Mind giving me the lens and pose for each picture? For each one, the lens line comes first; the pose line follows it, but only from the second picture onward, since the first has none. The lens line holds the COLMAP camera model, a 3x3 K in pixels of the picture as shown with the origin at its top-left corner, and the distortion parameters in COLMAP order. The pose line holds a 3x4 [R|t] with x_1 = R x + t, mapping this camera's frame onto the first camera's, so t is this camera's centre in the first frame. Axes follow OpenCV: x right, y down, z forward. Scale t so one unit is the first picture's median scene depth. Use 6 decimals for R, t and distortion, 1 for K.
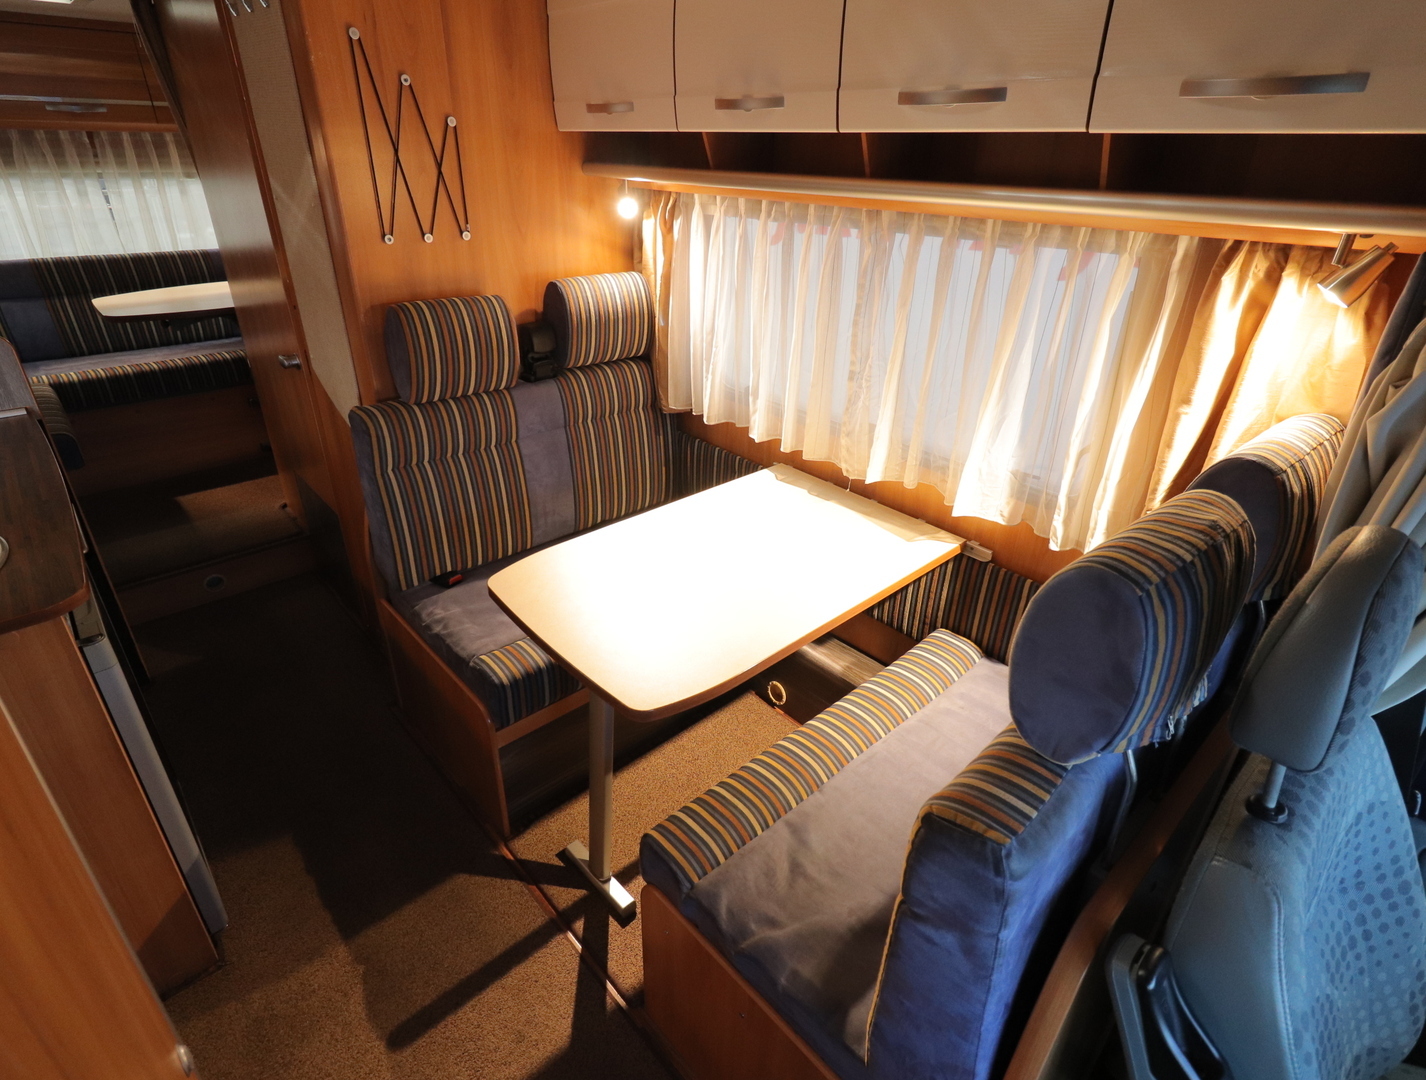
lens RADIAL K [[748.9, 0, 719.9], [0, 748.9, 530.7], [0, 0, 1]] dist [0.000545, 0.000448]
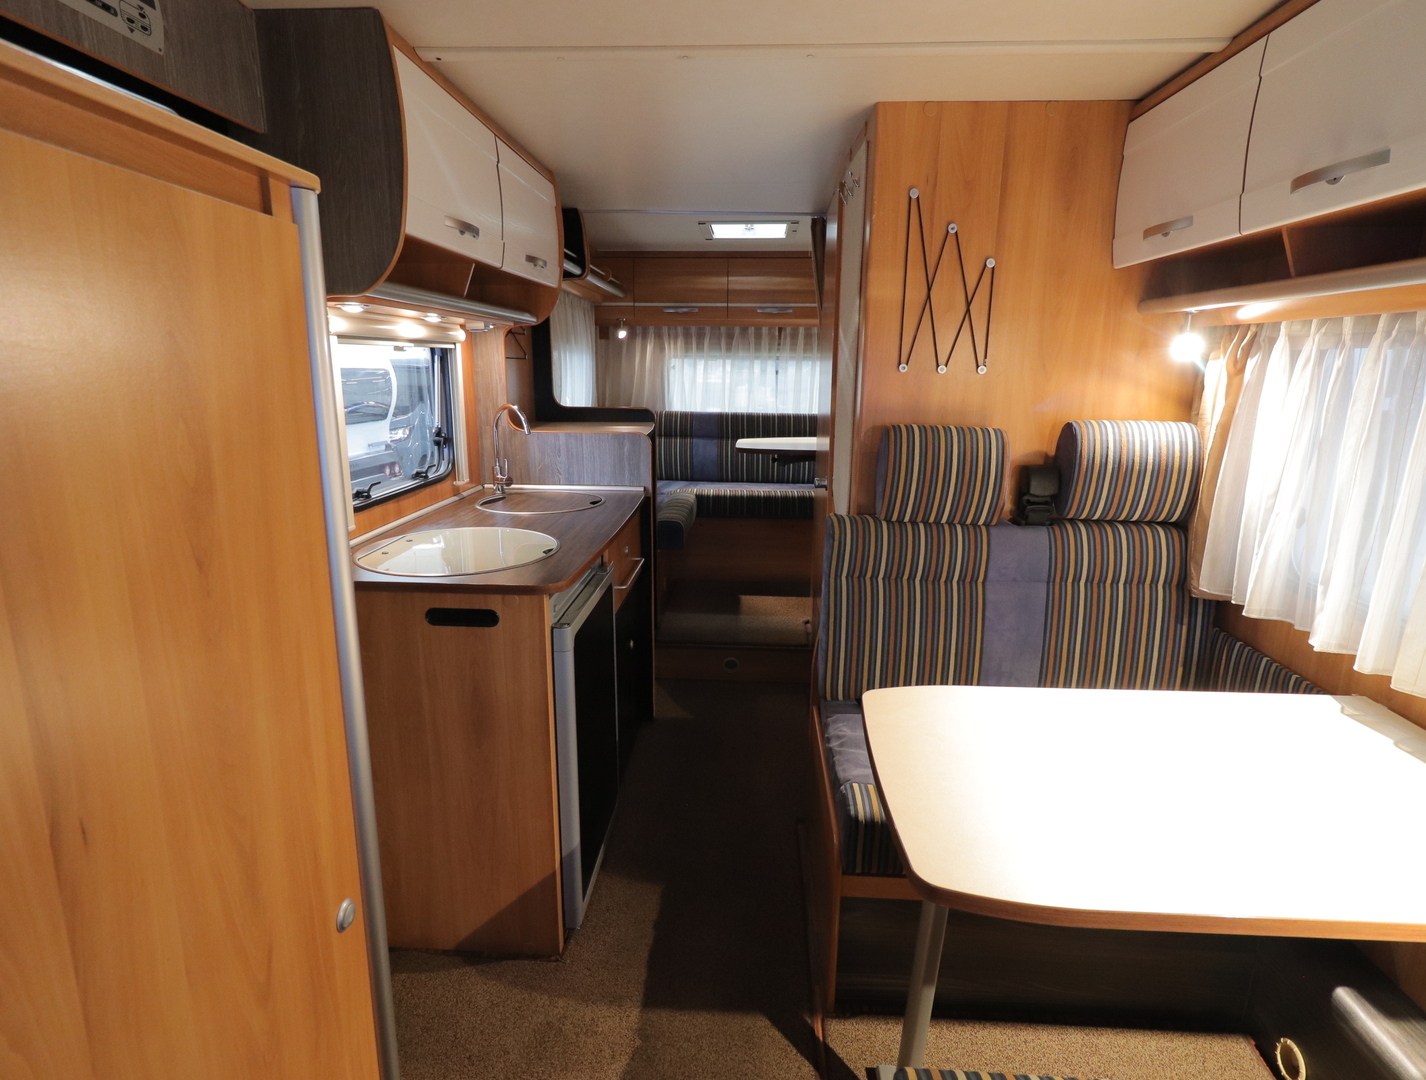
lens RADIAL K [[748.9, 0, 713.3], [0, 748.9, 533.0], [0, 0, 1]] dist [0.000545, 0.000448]
pose [[0.694159, 0.144481, -0.705172, 0.130636], [-0.324314, 0.937359, -0.127196, 0.044817], [0.642622, 0.316991, 0.697534, 0.134869]]
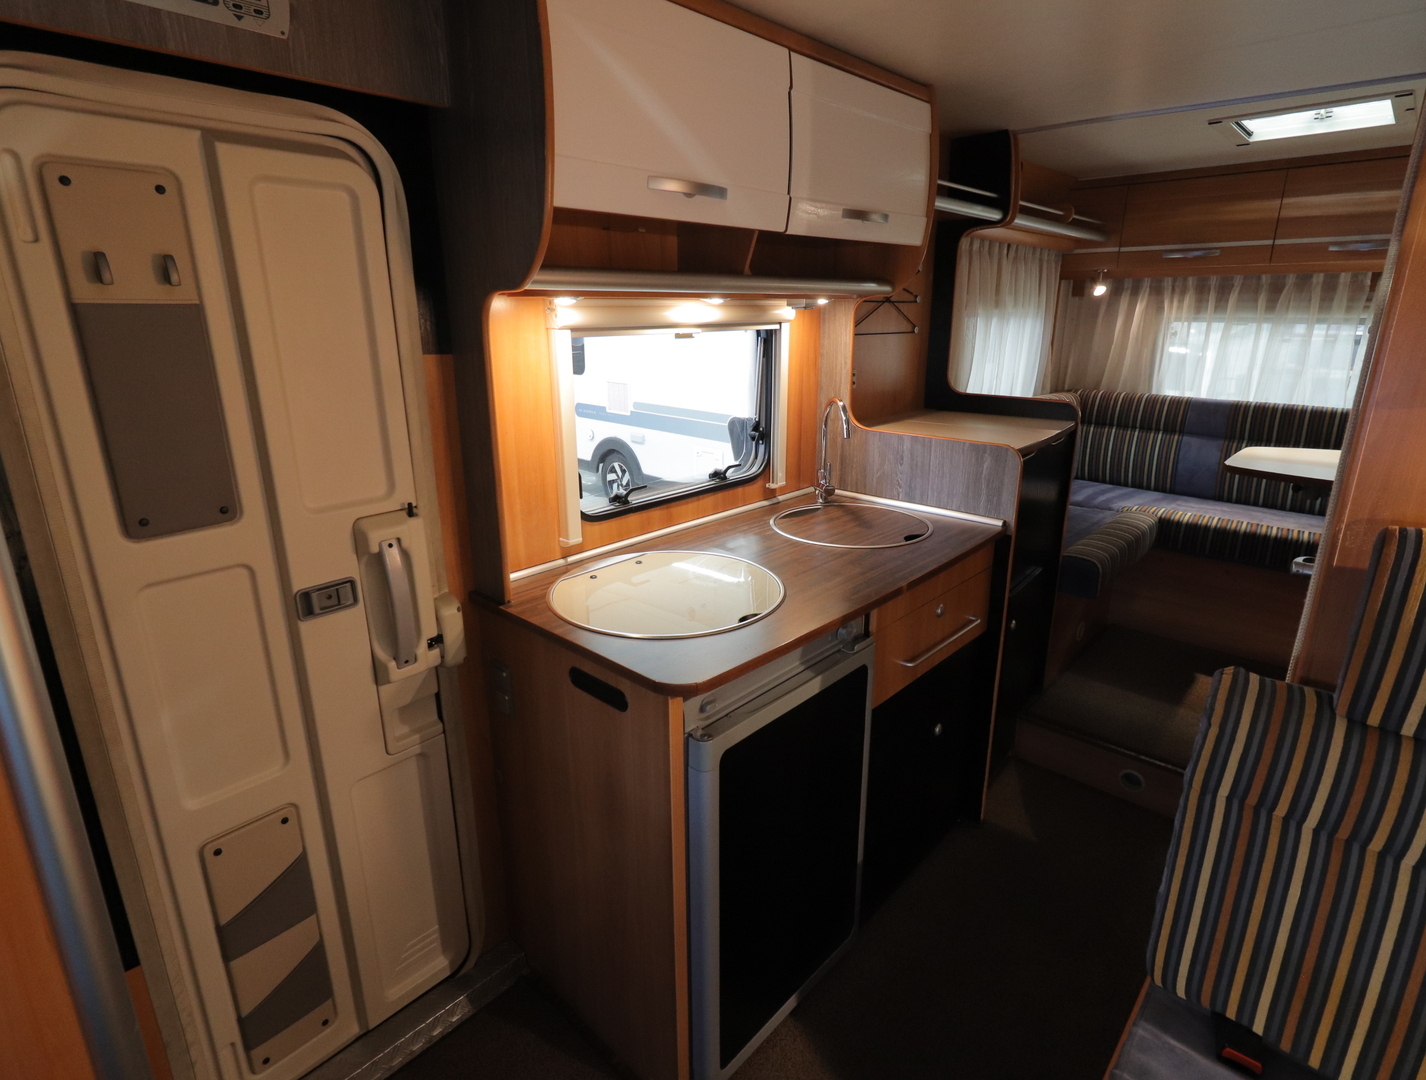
lens RADIAL K [[748.9, 0, 718.7], [0, 748.9, 529.6], [0, 0, 1]] dist [0.000545, 0.000448]
pose [[0.077442, 0.266802, -0.960635, -0.003137], [-0.452554, 0.867953, 0.204578, -0.169428], [0.888368, 0.418896, 0.187958, 0.440150]]
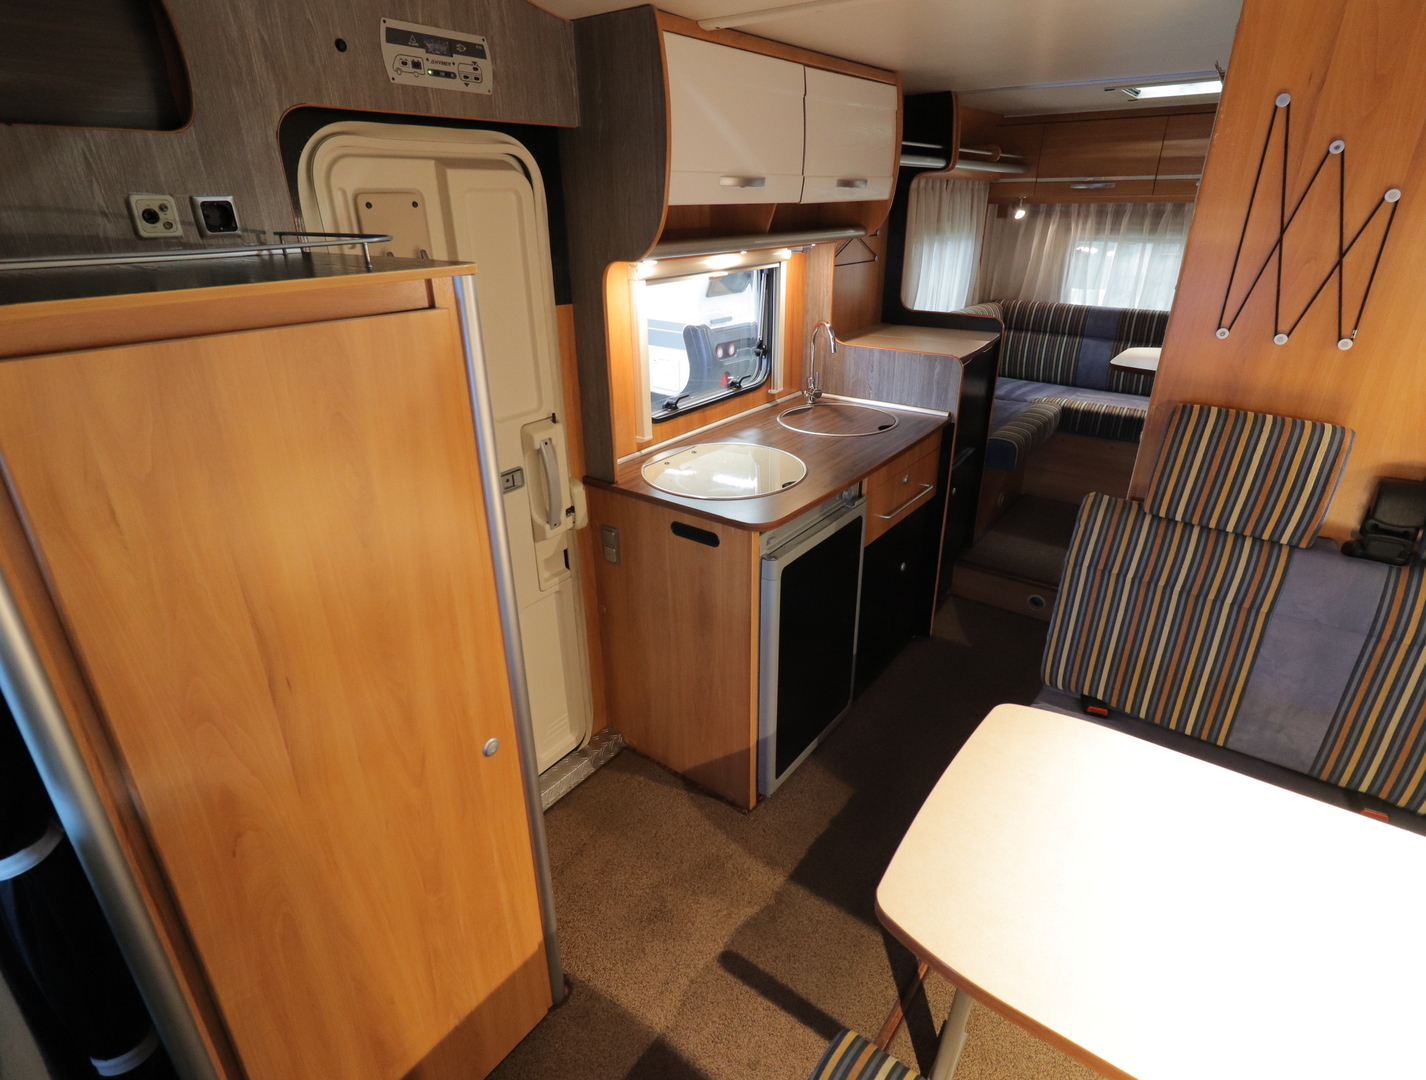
lens RADIAL K [[748.9, 0, 712.3], [0, 748.9, 532.5], [0, 0, 1]] dist [0.000545, 0.000448]
pose [[0.173730, 0.383059, -0.907240, 0.266403], [-0.436155, 0.855898, 0.277860, -0.152385], [0.882942, 0.347425, 0.315768, 0.253427]]
